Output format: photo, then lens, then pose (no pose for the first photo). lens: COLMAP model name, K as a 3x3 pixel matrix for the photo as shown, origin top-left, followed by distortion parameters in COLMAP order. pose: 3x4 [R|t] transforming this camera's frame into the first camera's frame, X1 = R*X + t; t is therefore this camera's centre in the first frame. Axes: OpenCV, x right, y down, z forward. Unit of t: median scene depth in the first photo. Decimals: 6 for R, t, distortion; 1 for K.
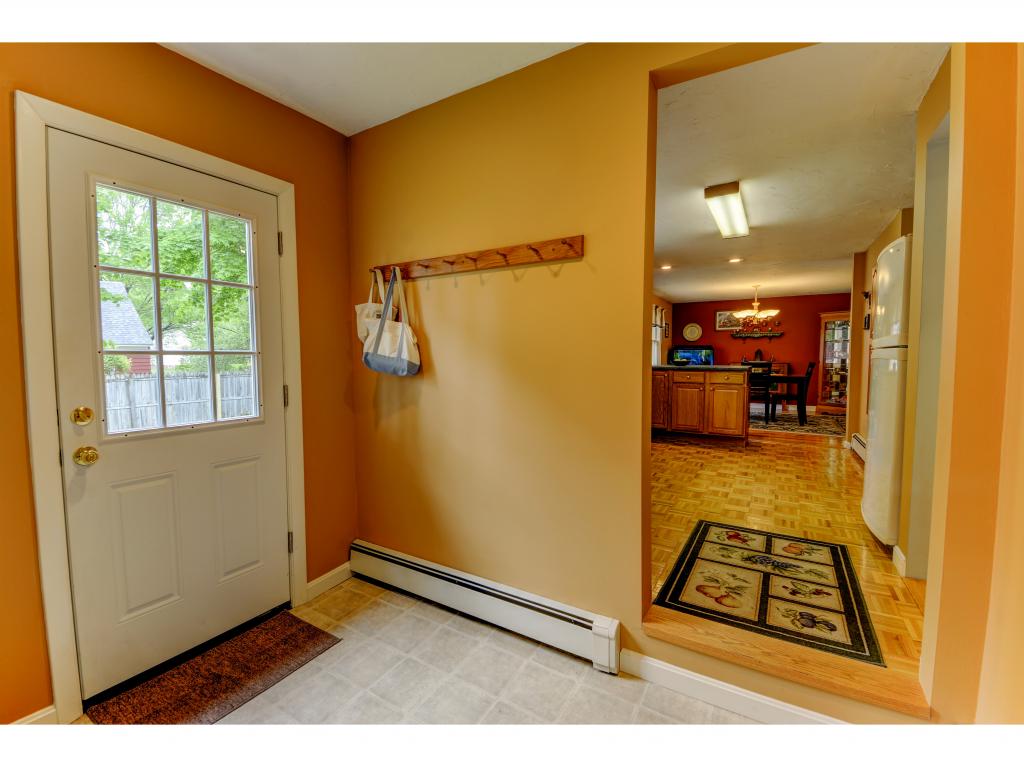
lens RADIAL K [[452.7, 0, 512.0], [0, 452.7, 383.5], [0, 0, 1]] dist [-0.001367, -0.000215]
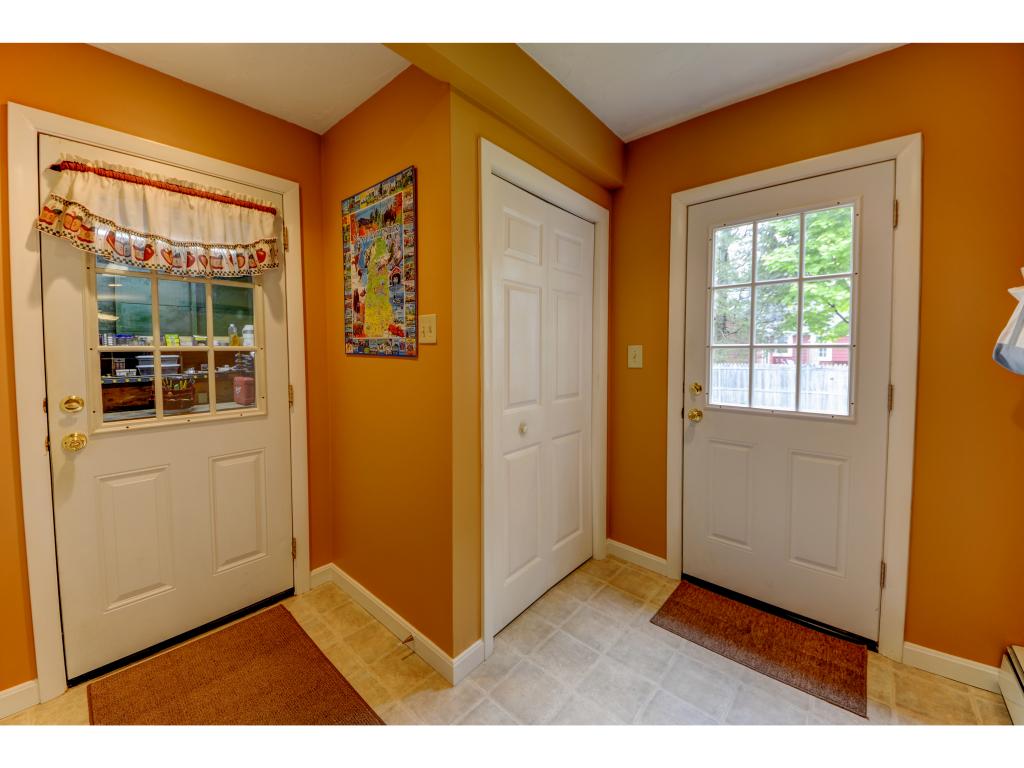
lens RADIAL K [[394.1, 0, 511.3], [0, 394.1, 367.0], [0, 0, 1]] dist [-0.000403, -0.000045]
pose [[-0.160750, 0.045197, -0.985960, 0.338877], [-0.059916, 0.996662, 0.055456, -0.028394], [0.985175, 0.067989, -0.157505, 0.451812]]
